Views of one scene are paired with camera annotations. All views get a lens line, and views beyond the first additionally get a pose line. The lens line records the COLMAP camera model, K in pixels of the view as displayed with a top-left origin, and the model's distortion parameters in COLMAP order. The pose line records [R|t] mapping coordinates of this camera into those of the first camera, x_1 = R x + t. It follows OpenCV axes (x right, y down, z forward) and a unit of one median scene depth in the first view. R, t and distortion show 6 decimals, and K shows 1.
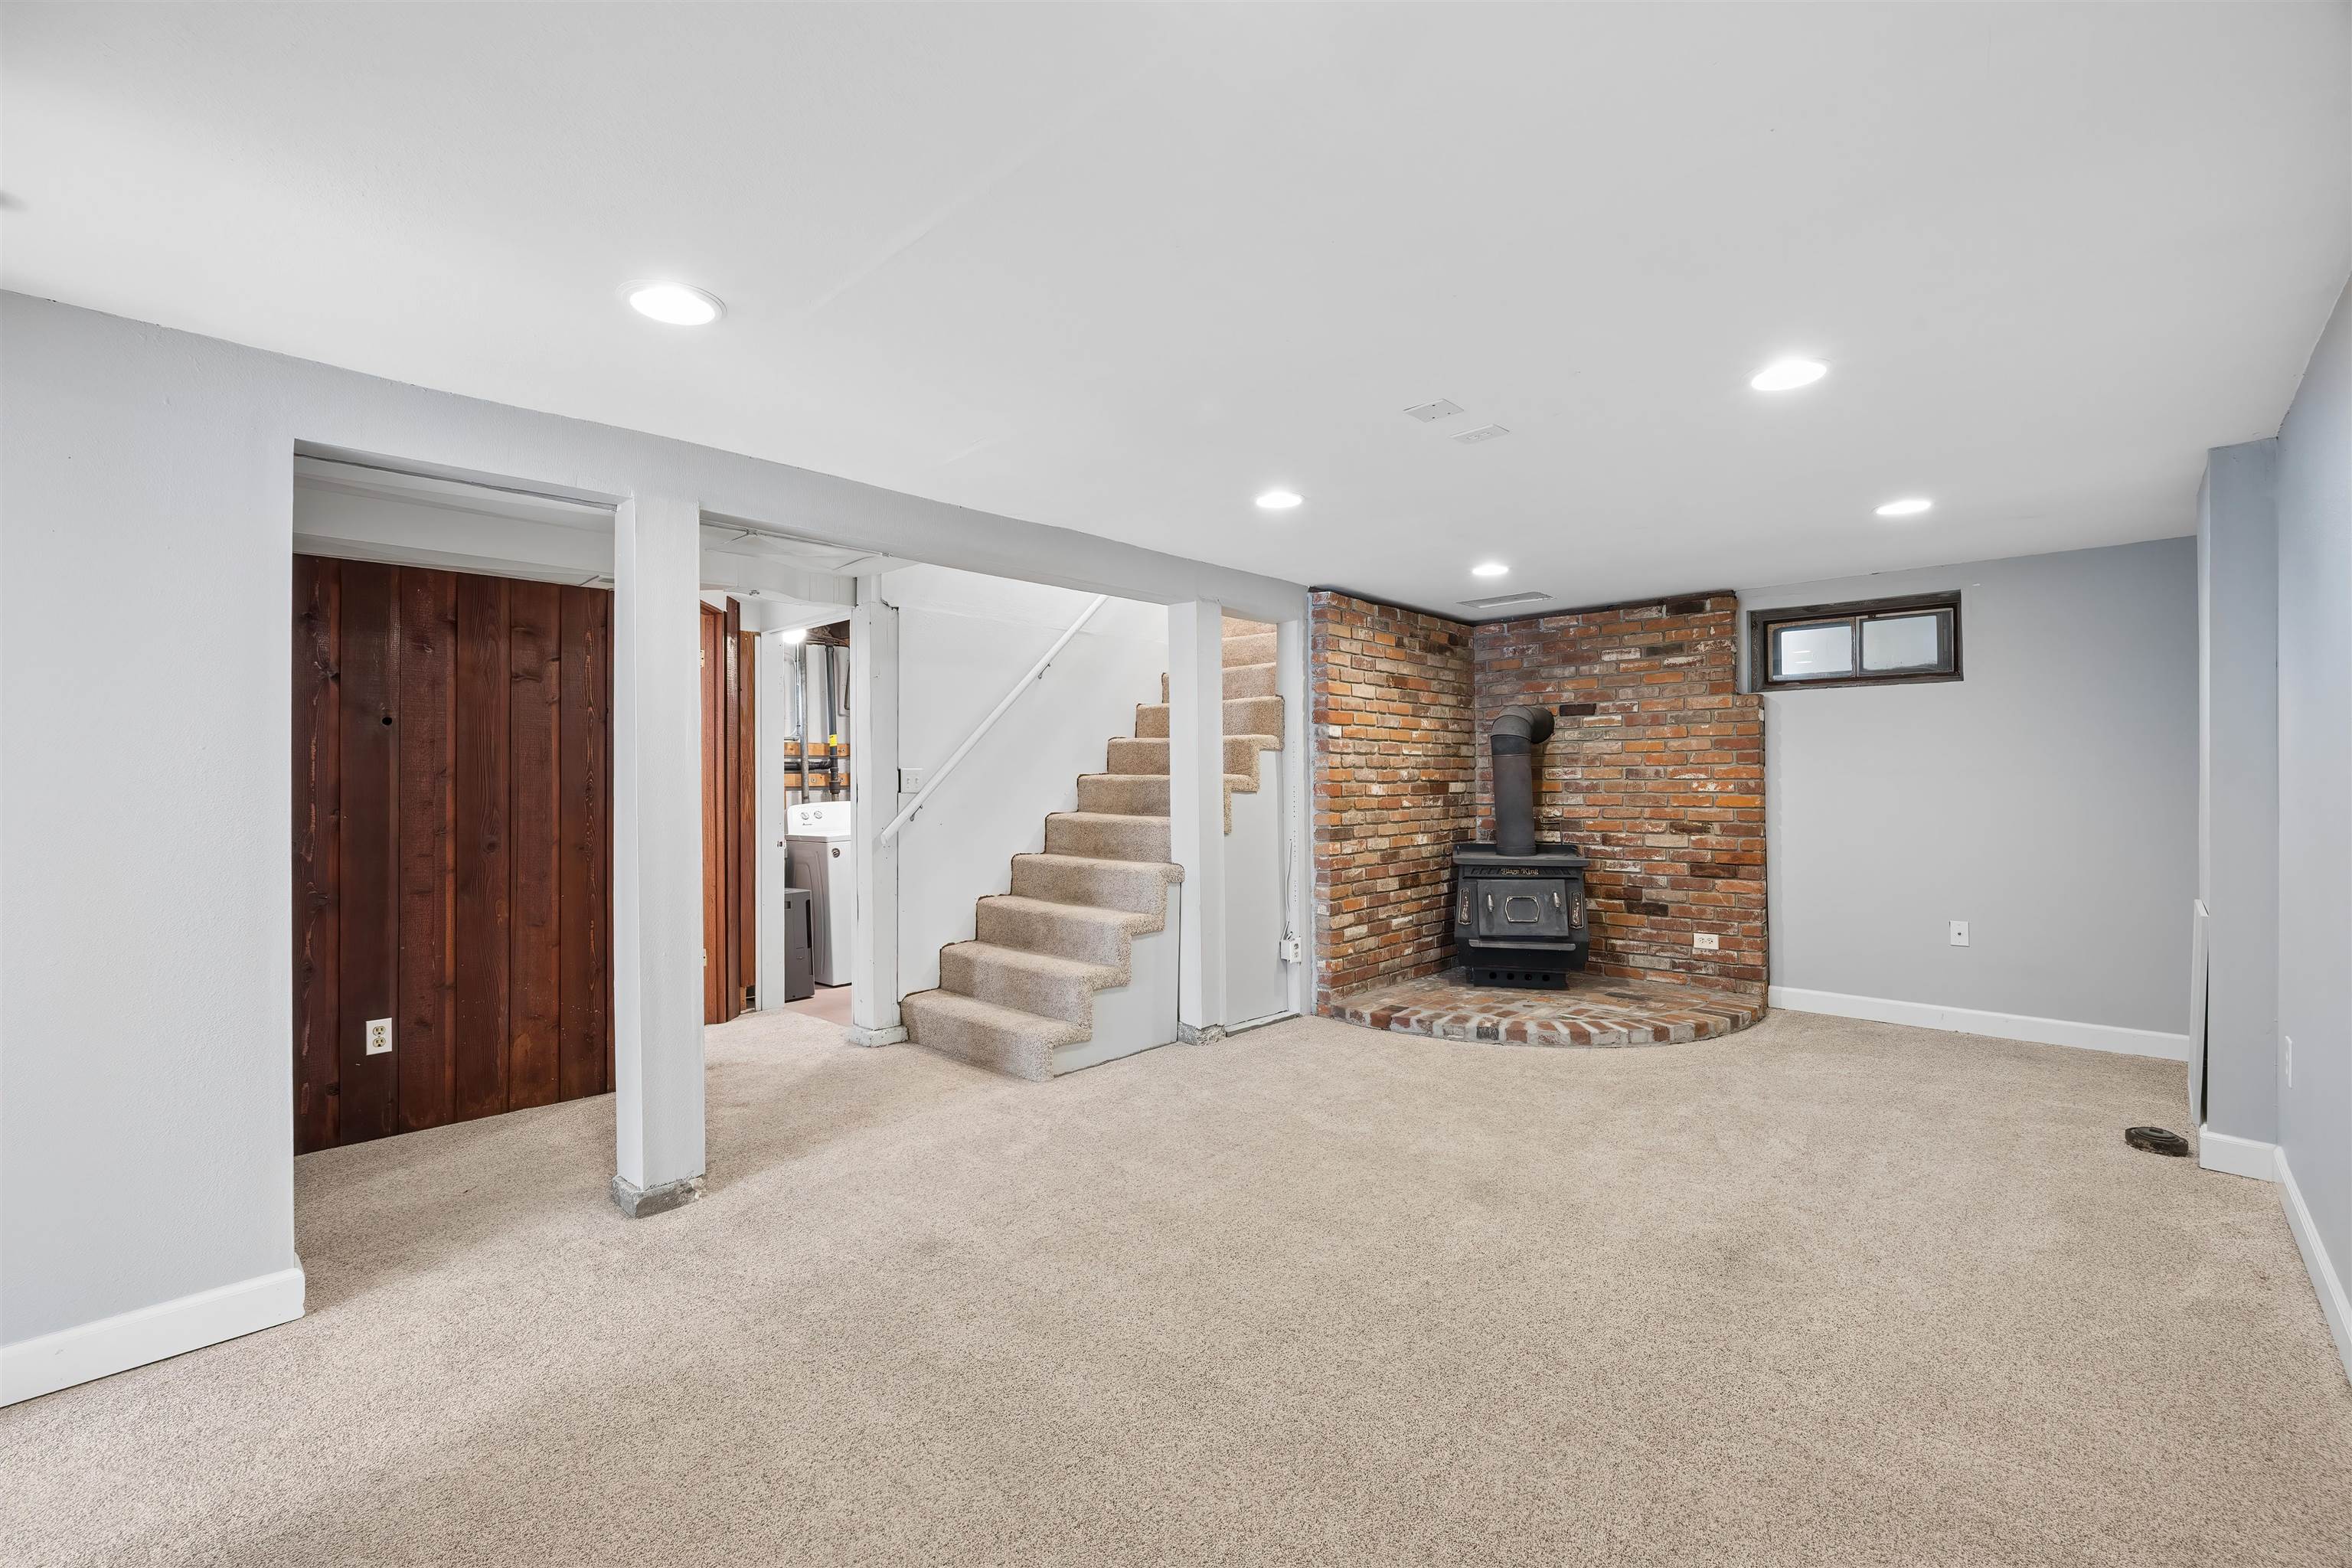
lens RADIAL K [[1014.5, 0, 1175.3], [0, 1014.5, 770.4], [0, 0, 1]] dist [-0.002086, 0.000055]
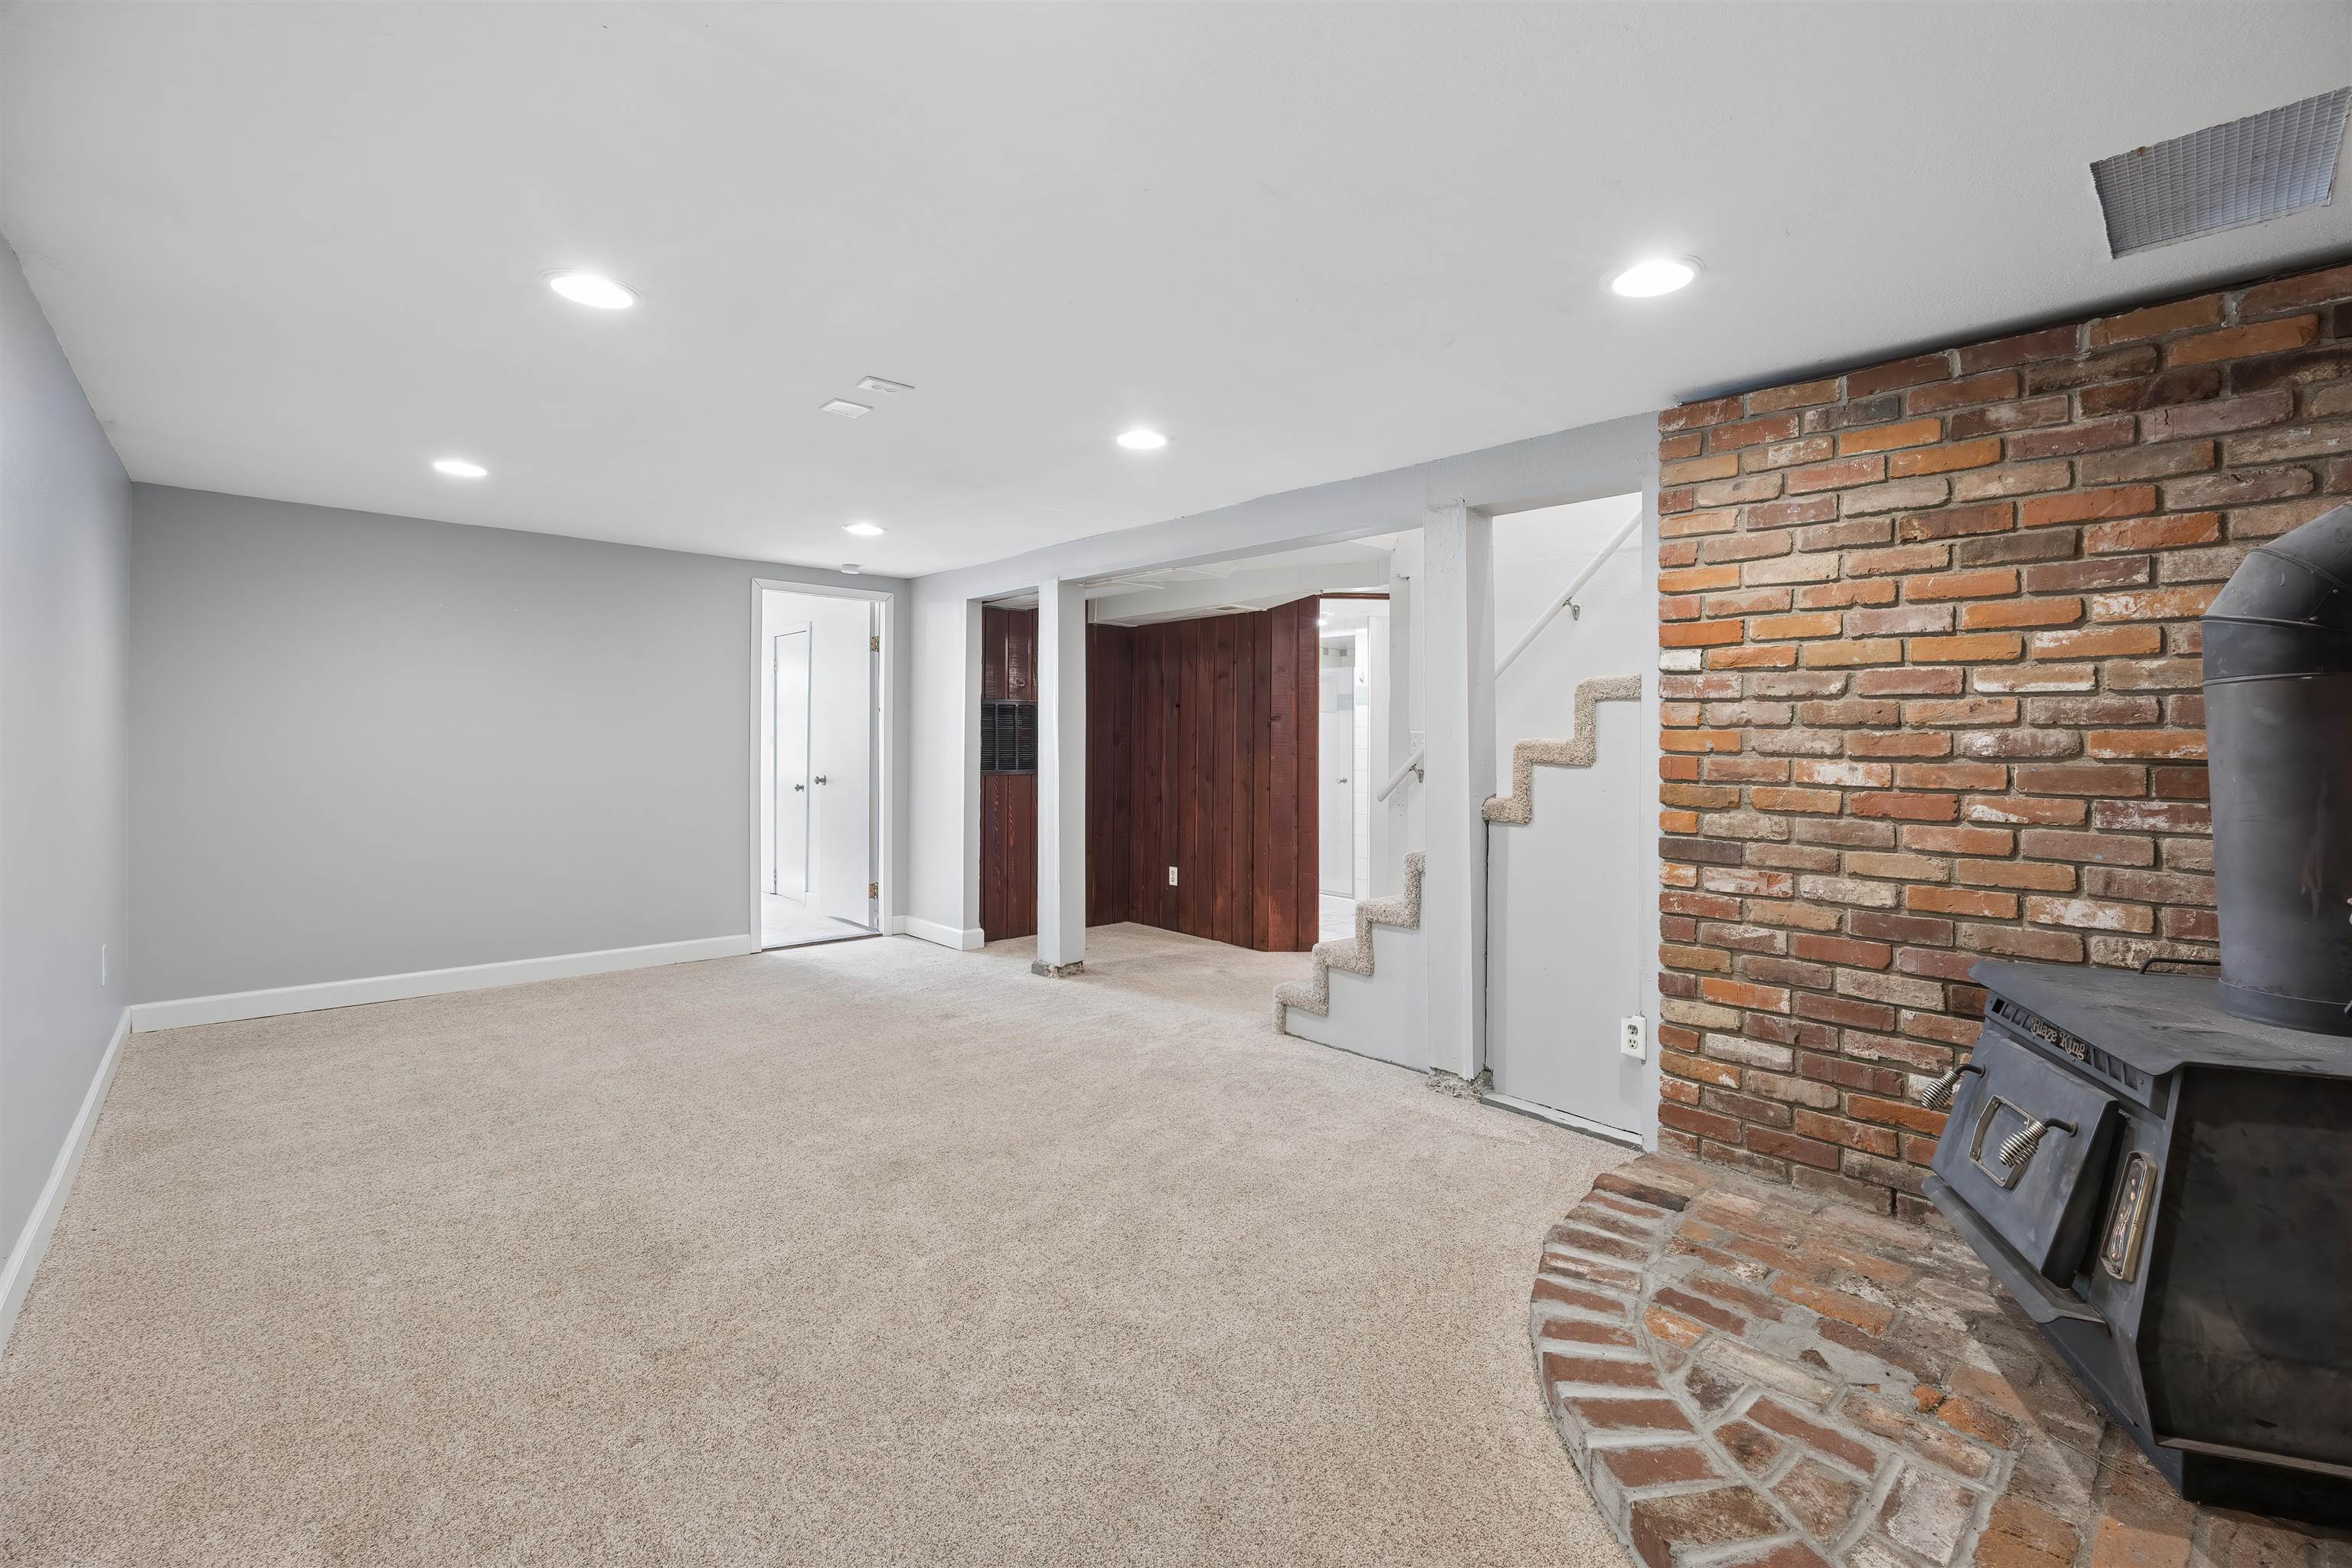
lens RADIAL K [[1014.5, 0, 1178.6], [0, 1014.5, 748.9], [0, 0, 1]] dist [-0.002086, 0.000055]
pose [[-0.066192, 0.013080, -0.997721, 0.685863], [-0.003975, 0.999903, 0.013372, 0.002587], [0.997799, 0.004851, -0.066133, 0.731796]]
